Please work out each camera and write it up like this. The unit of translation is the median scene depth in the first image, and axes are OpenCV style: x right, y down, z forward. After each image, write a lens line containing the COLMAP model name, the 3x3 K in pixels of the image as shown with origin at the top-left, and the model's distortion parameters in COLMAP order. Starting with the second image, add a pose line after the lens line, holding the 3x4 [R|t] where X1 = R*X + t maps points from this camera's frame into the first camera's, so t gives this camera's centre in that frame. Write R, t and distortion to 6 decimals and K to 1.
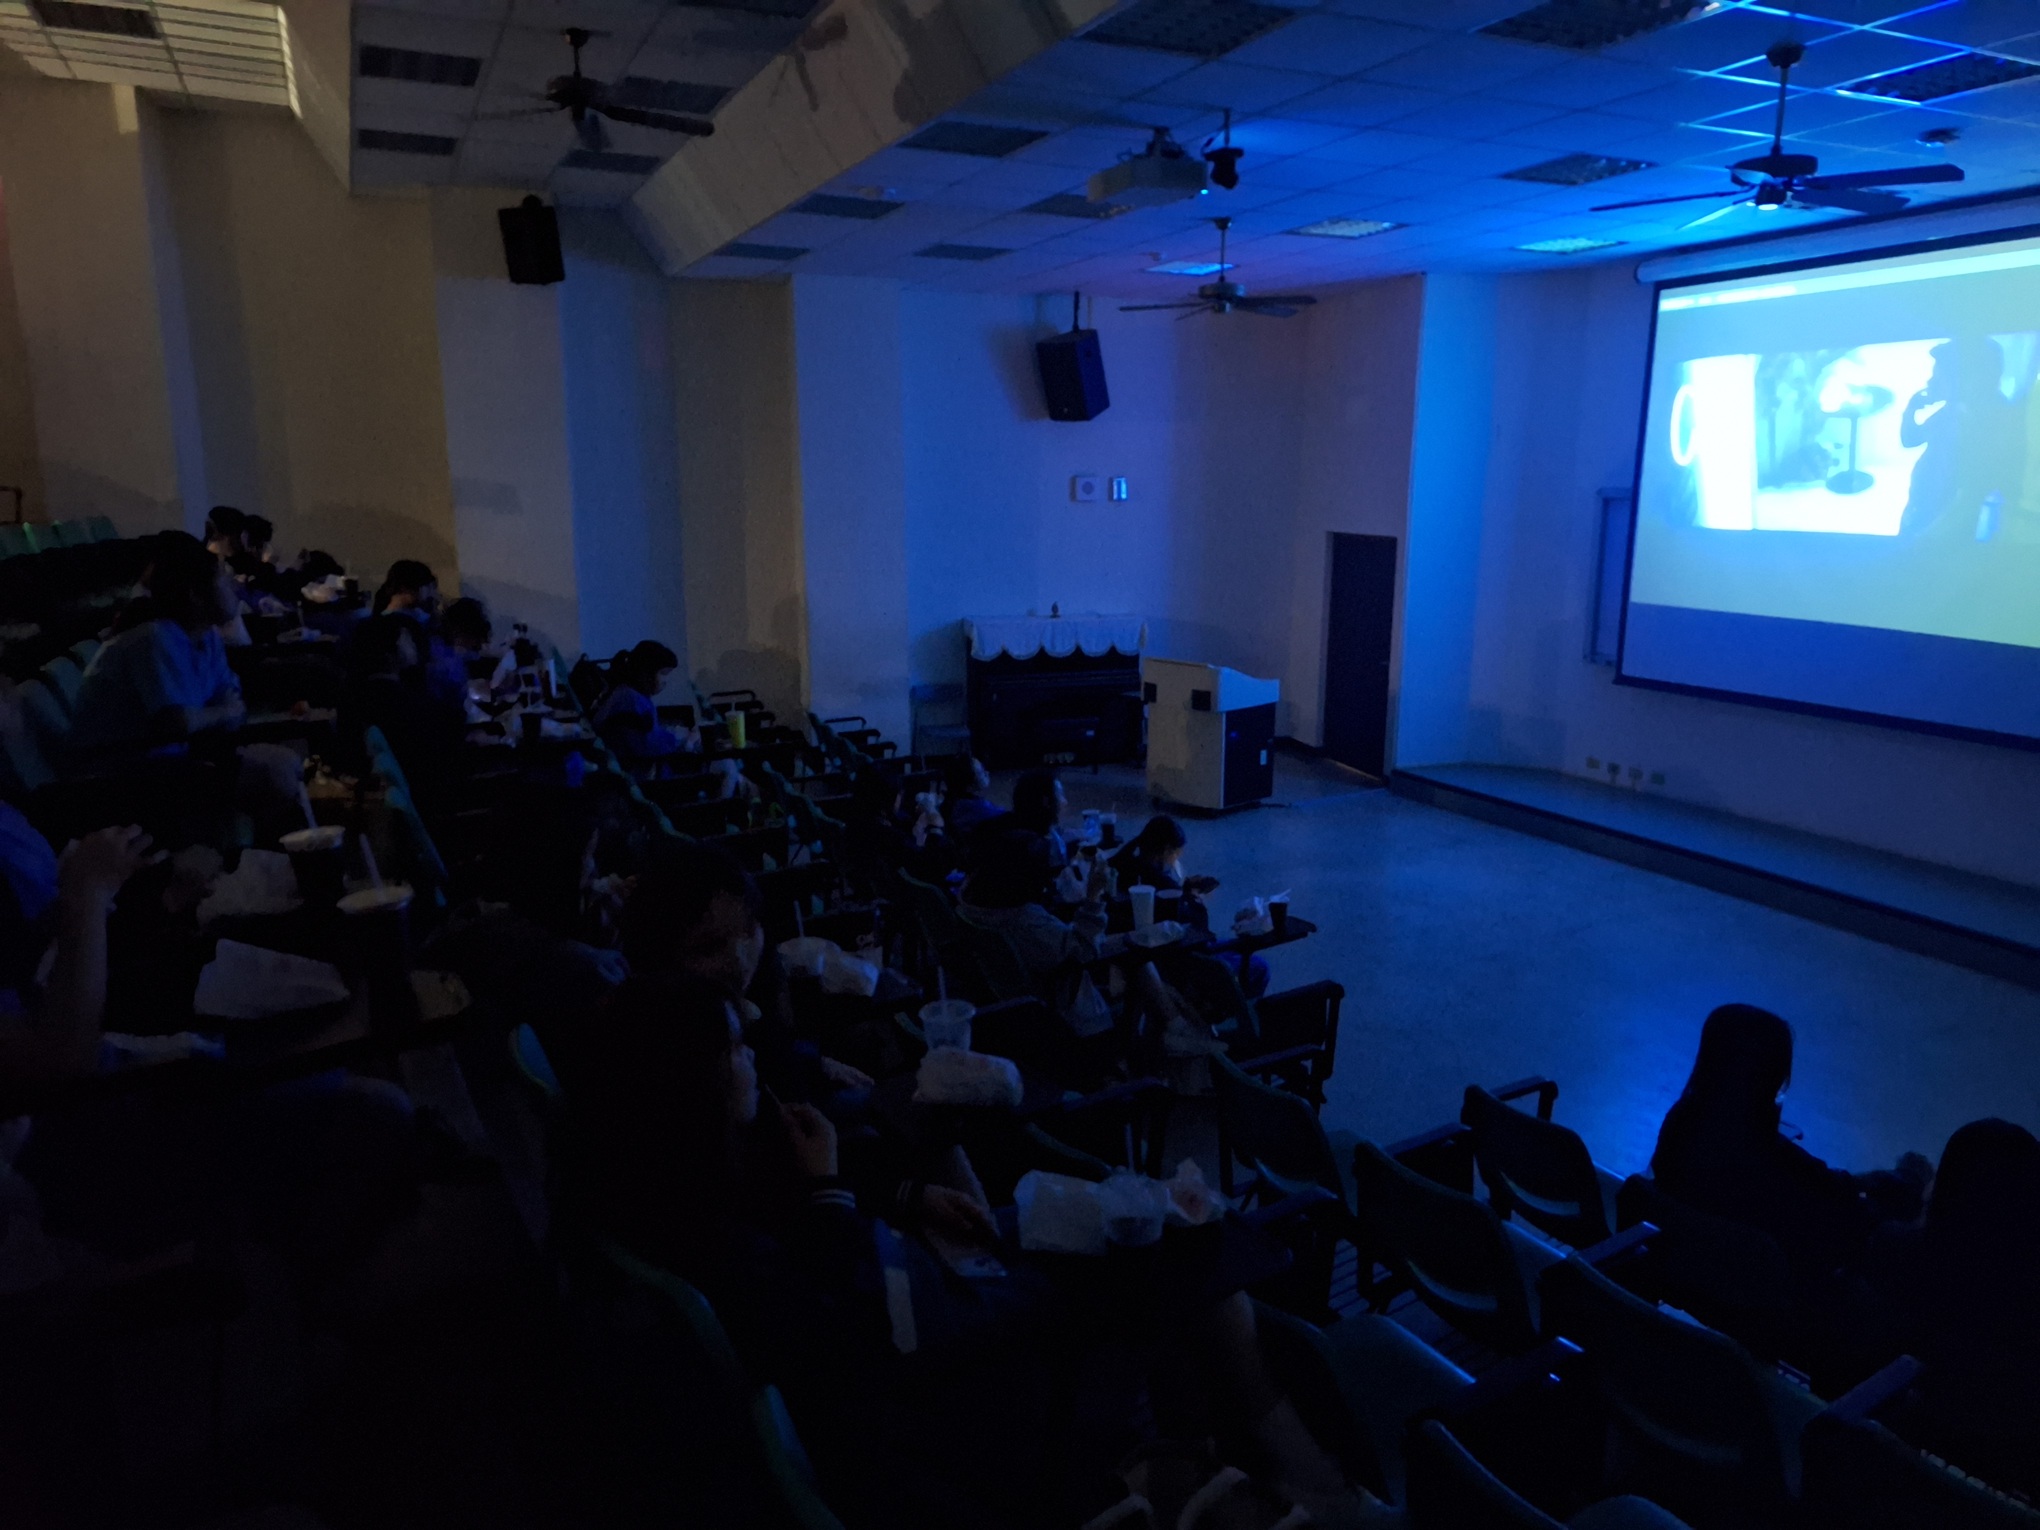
lens RADIAL K [[1387.3, 0, 1015.0], [0, 1387.3, 750.9], [0, 0, 1]] dist [0.140241, -0.210938]
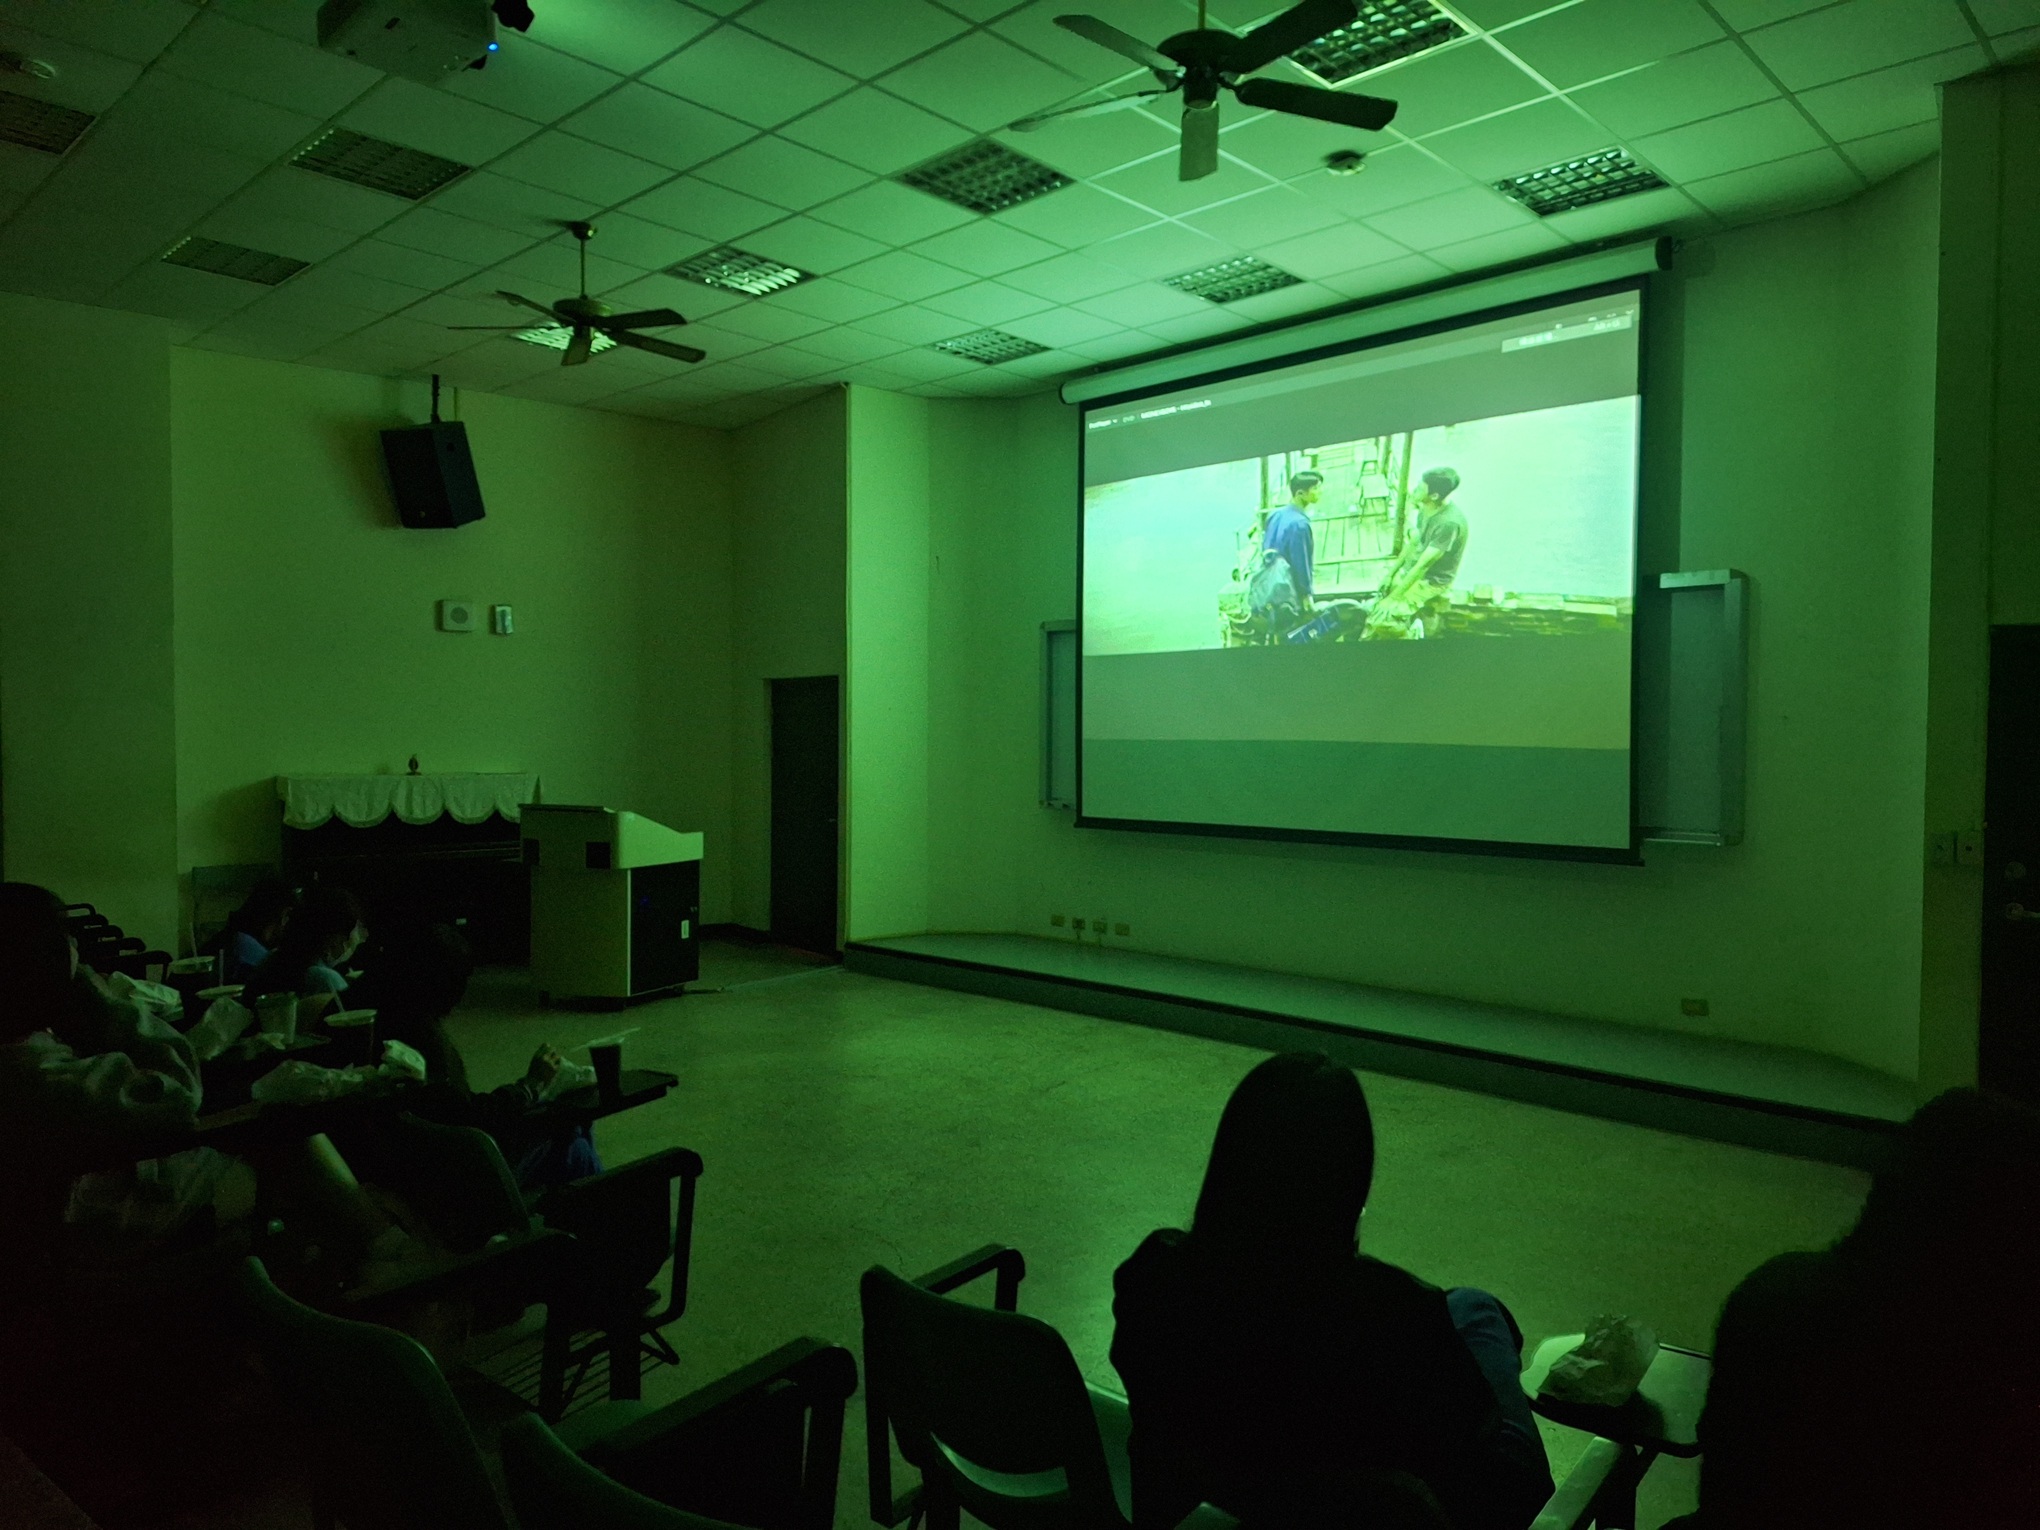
lens RADIAL K [[1396.8, 0, 1031.0], [0, 1396.8, 772.0], [0, 0, 1]] dist [0.063850, -0.002571]
pose [[0.931394, -0.004487, 0.363984, 0.070296], [0.064832, 0.985982, -0.153744, 0.052071], [-0.358192, 0.166794, 0.918629, 0.172417]]
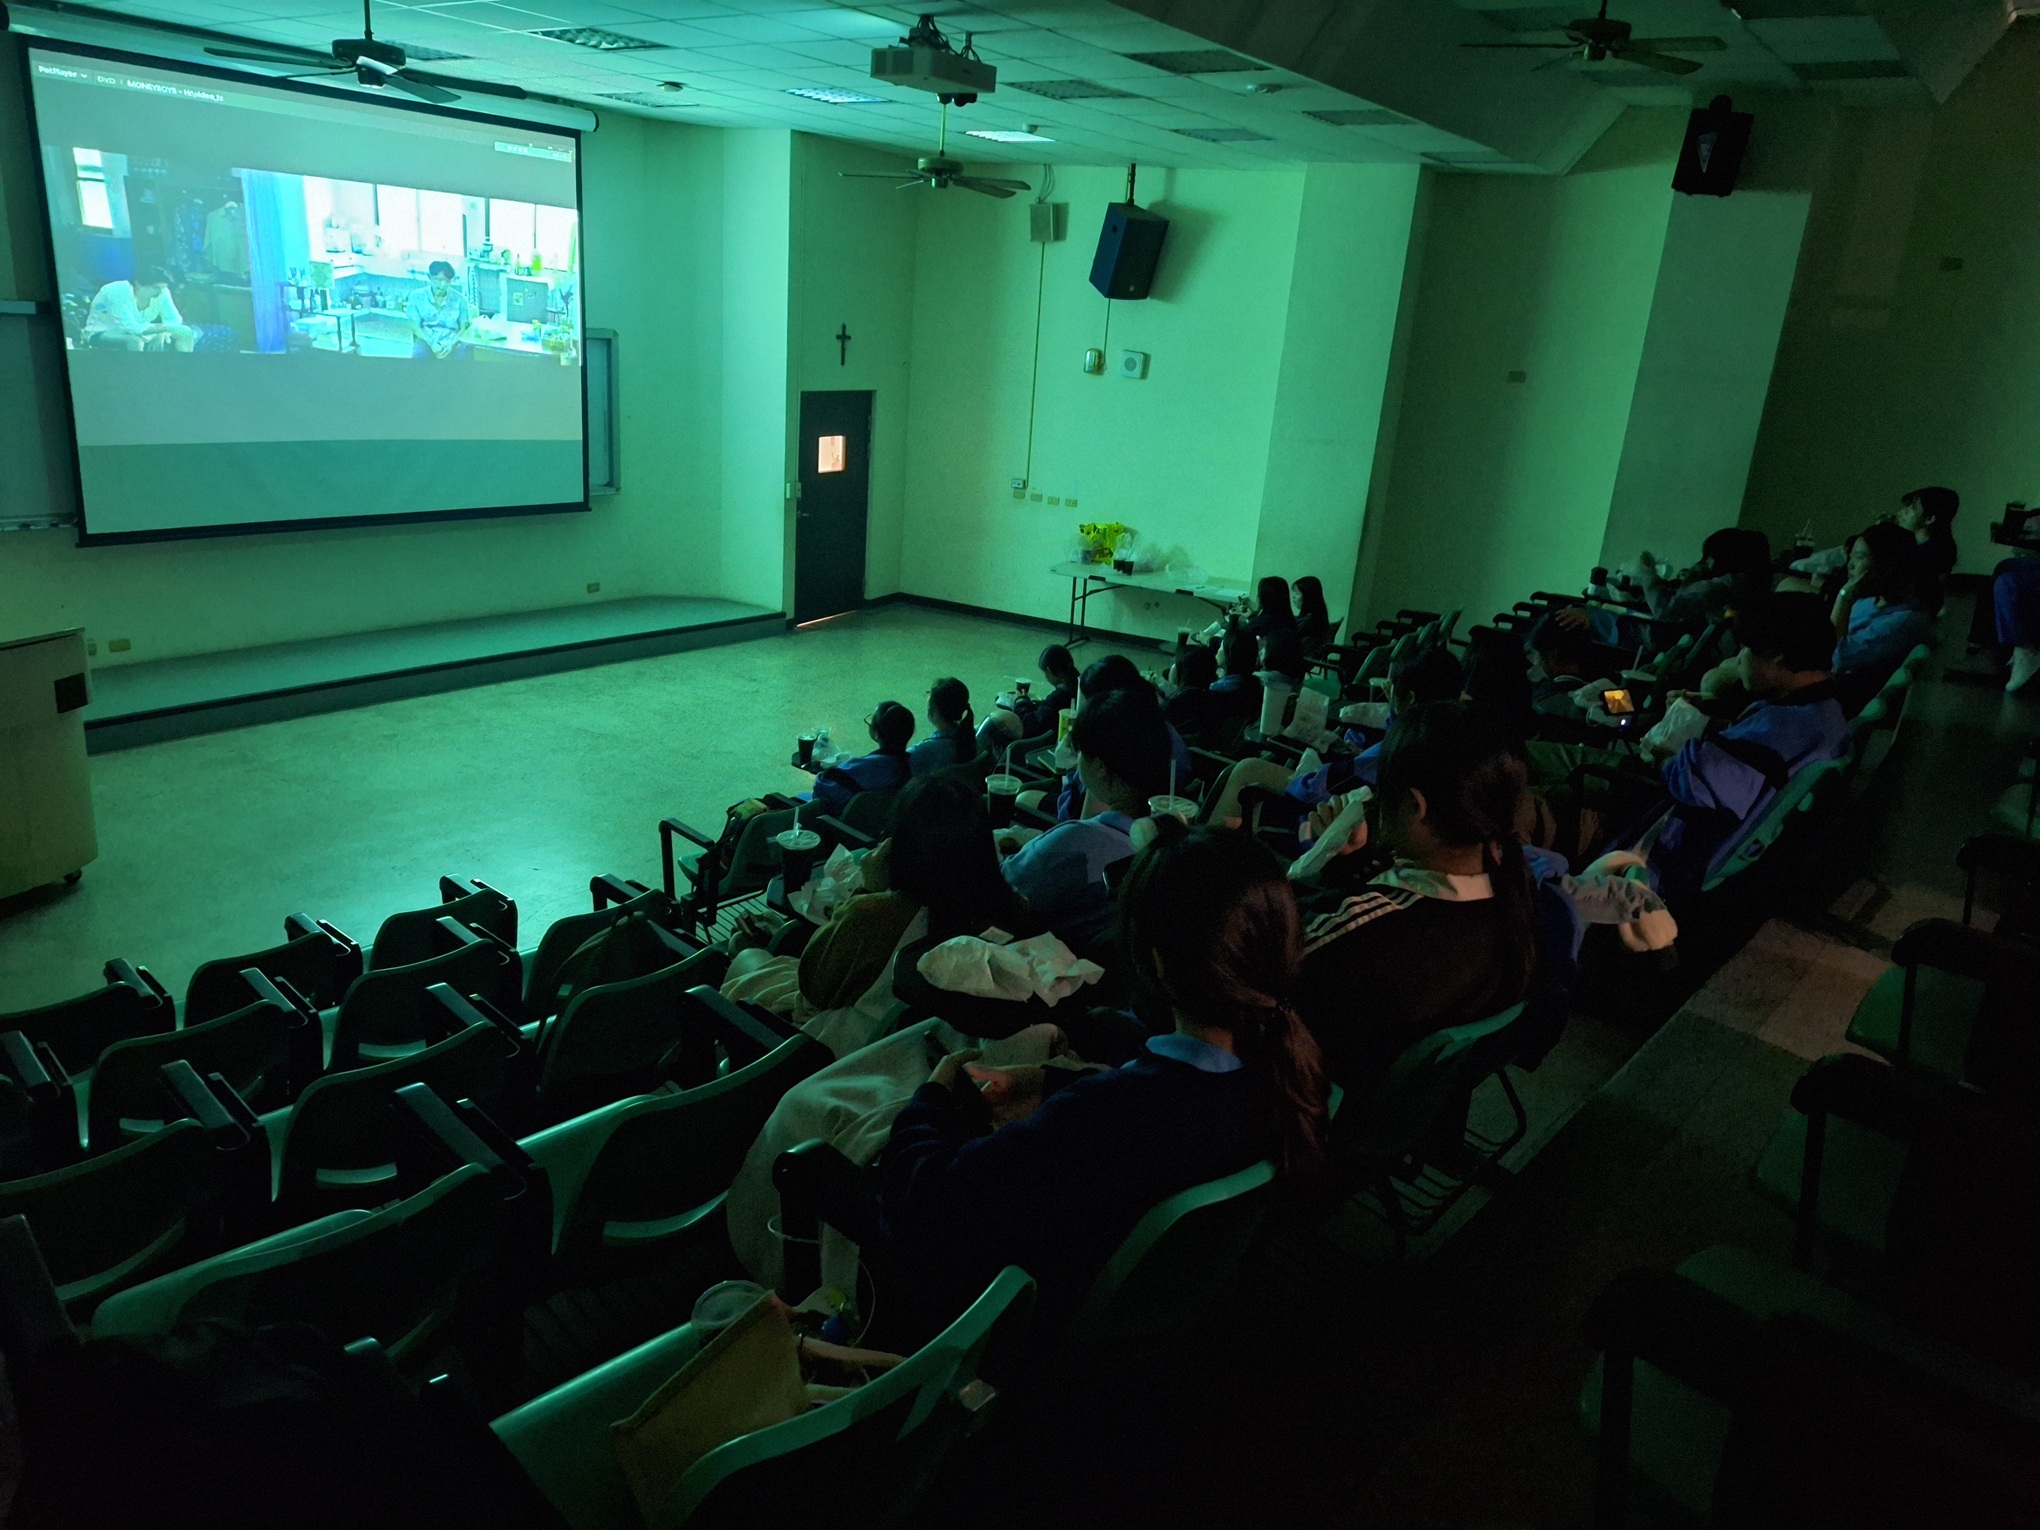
lens RADIAL K [[1421.2, 0, 1020.0], [0, 1421.2, 765.0], [0, 0, 1]] dist [0.049035, -0.034896]
pose [[-0.462156, -0.301846, 0.833847, -0.551941], [0.097493, 0.917296, 0.386088, -0.196736], [-0.881423, 0.259727, -0.394506, 0.857700]]
